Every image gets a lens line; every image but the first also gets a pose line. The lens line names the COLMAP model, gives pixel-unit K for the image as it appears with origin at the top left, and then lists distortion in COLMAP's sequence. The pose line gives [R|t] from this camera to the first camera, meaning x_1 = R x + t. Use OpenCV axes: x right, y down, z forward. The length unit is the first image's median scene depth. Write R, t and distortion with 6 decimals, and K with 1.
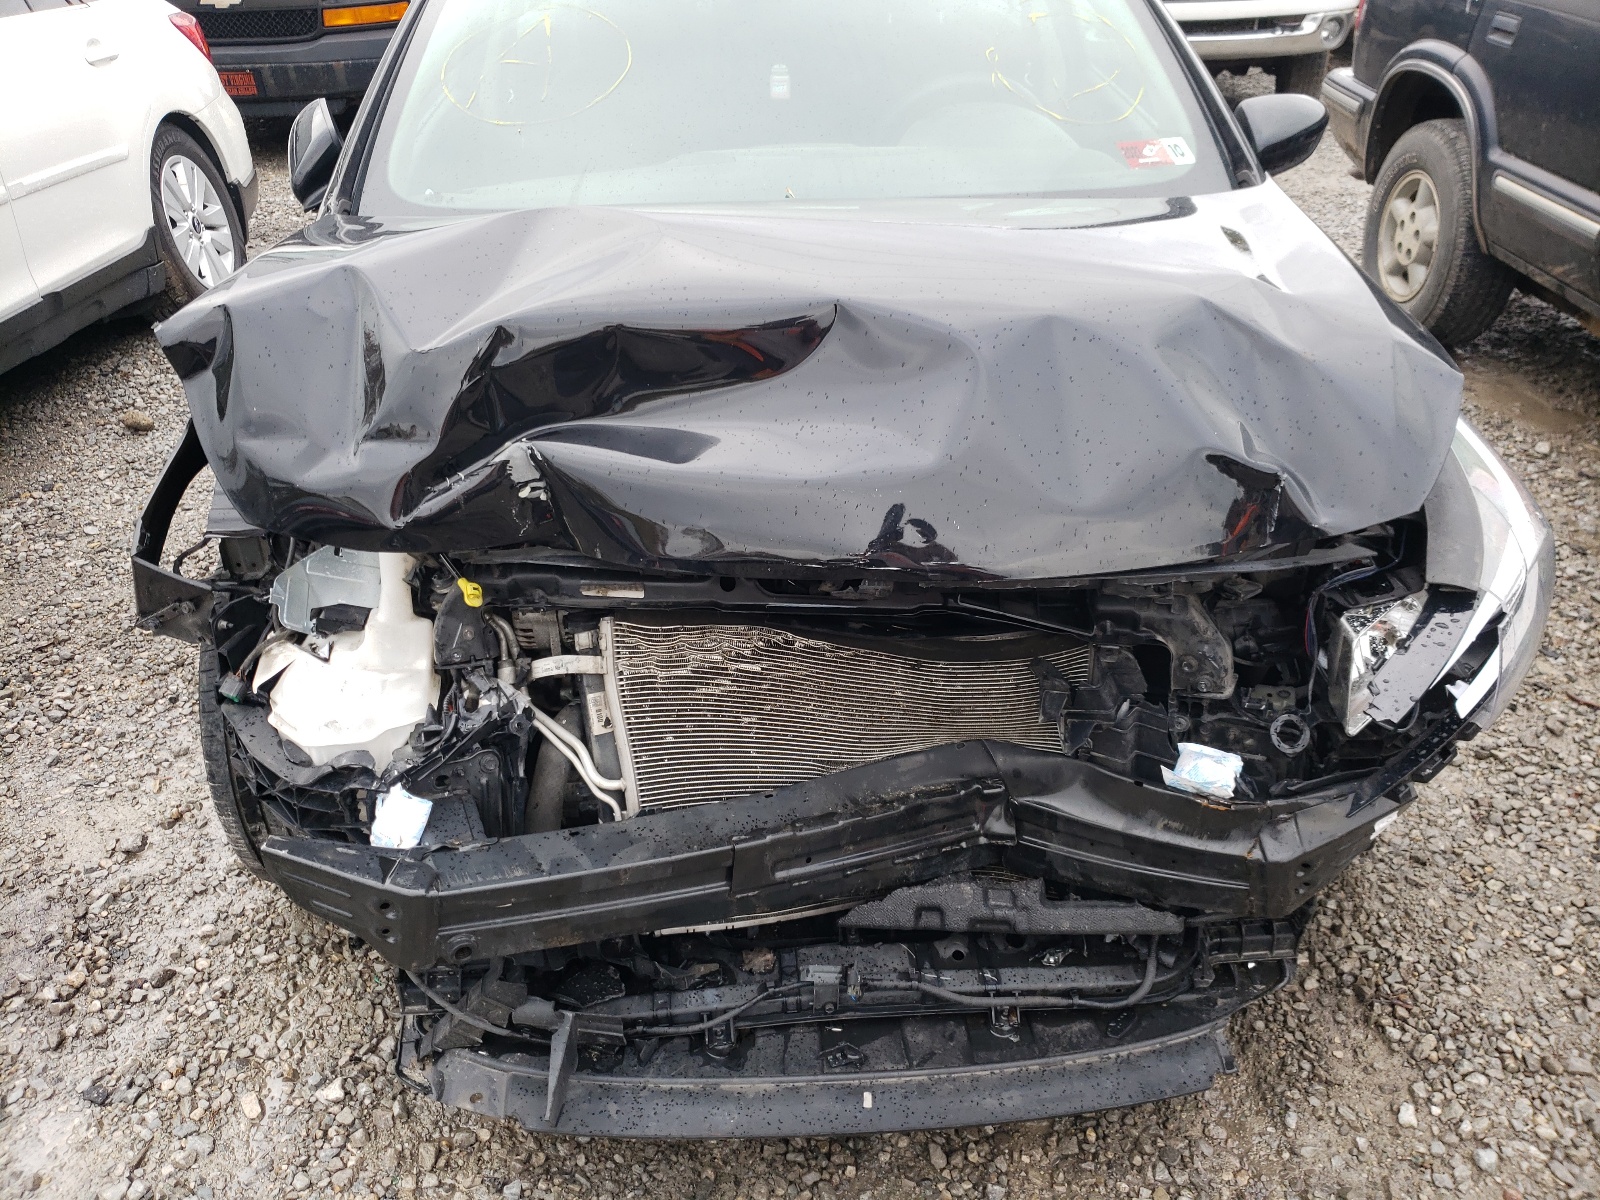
lens RADIAL K [[1238.4, 0, 766.9], [0, 1238.4, 591.0], [0, 0, 1]] dist [0.001961, -0.018622]
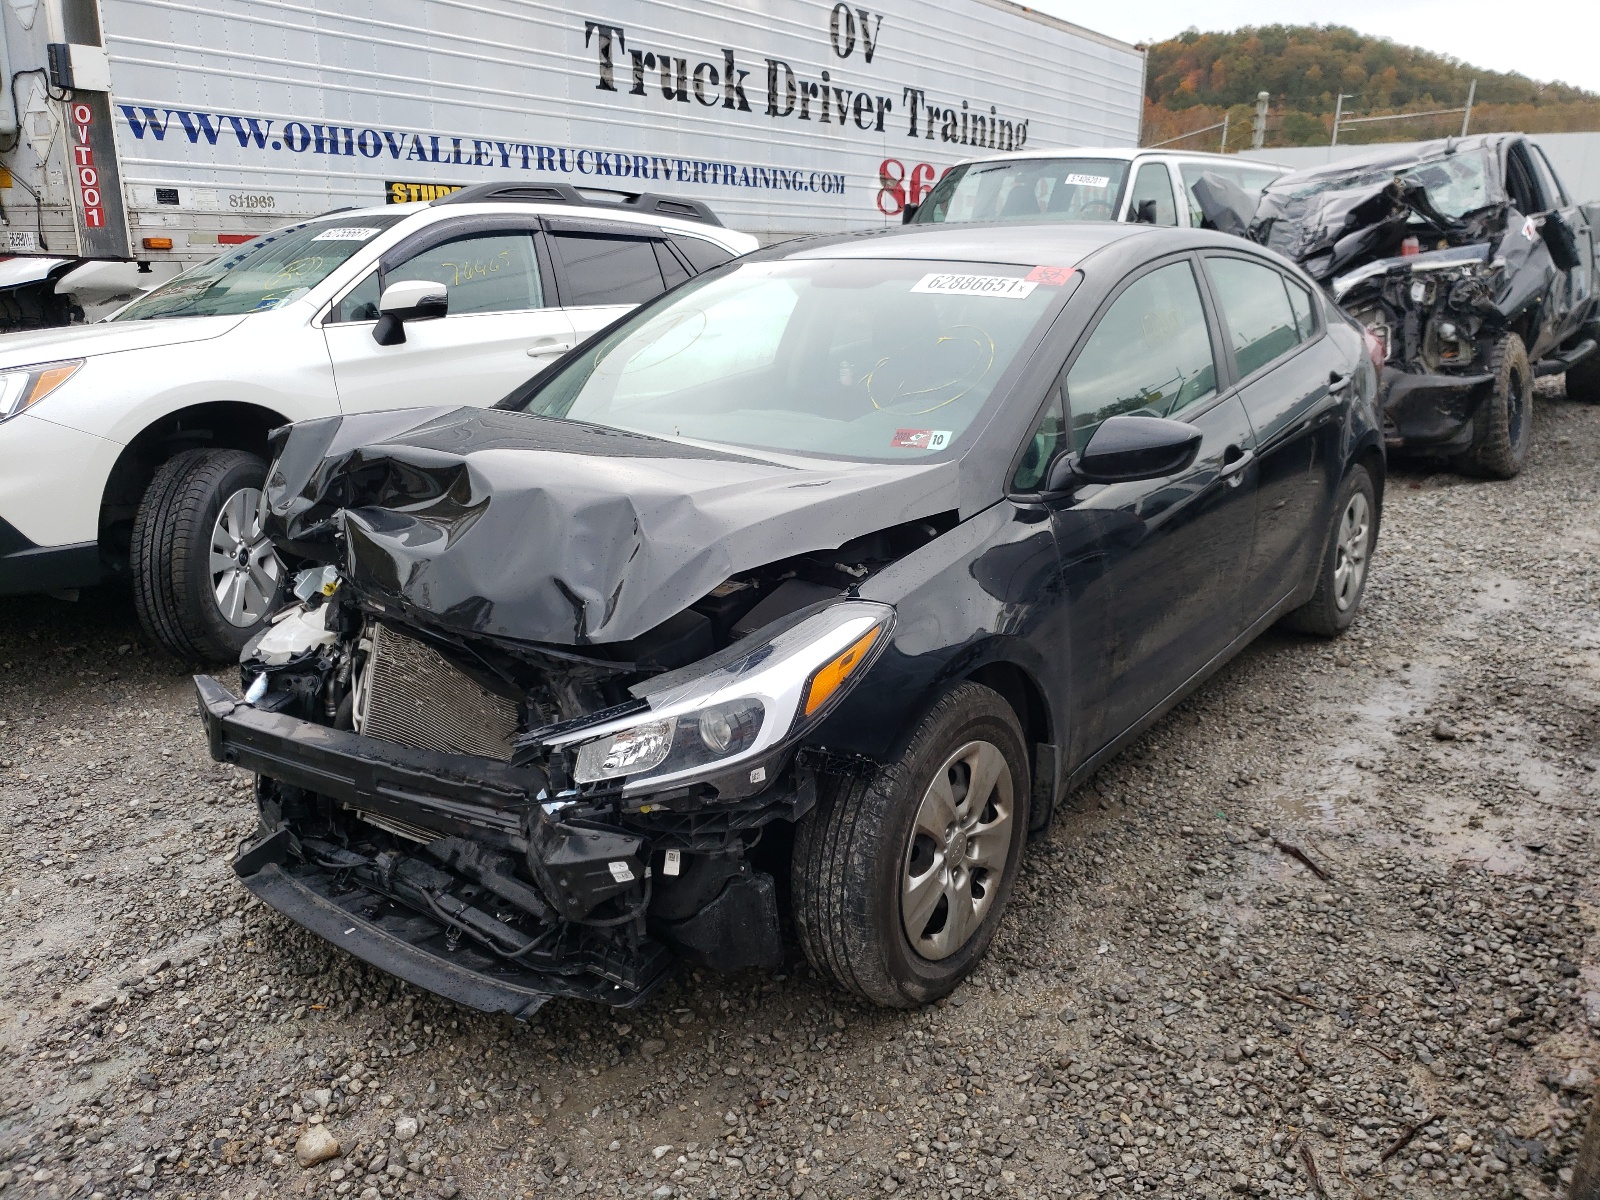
lens RADIAL K [[1238.4, 0, 800.3], [0, 1238.4, 599.5], [0, 0, 1]] dist [0.001961, -0.018622]
pose [[0.778738, 0.205416, -0.592766, 1.319877], [-0.327768, 0.938878, -0.105243, -0.018192], [0.534916, 0.276247, 0.798469, -0.092164]]
